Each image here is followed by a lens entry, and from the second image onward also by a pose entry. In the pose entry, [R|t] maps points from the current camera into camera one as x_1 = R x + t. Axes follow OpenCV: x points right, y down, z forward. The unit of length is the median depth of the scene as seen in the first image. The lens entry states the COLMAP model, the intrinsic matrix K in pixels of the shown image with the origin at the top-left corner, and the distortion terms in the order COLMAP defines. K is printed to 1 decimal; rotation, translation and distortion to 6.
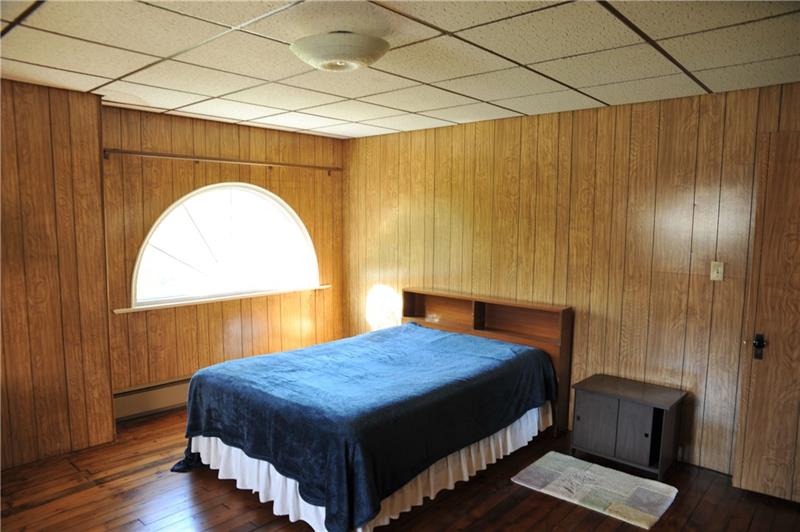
lens RADIAL K [[544.6, 0, 393.7], [0, 544.6, 275.2], [0, 0, 1]] dist [-0.114391, 0.093876]
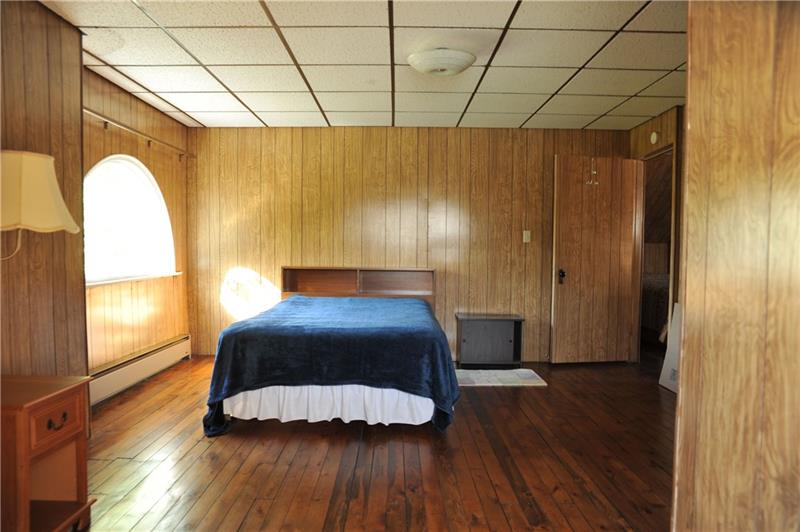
lens RADIAL K [[544.6, 0, 393.7], [0, 544.6, 275.2], [0, 0, 1]] dist [-0.114391, 0.093876]
pose [[0.752457, -0.037842, 0.657553, -0.614830], [0.065510, 0.997698, -0.017547, 0.087445], [-0.655375, 0.056280, 0.753204, 0.018824]]
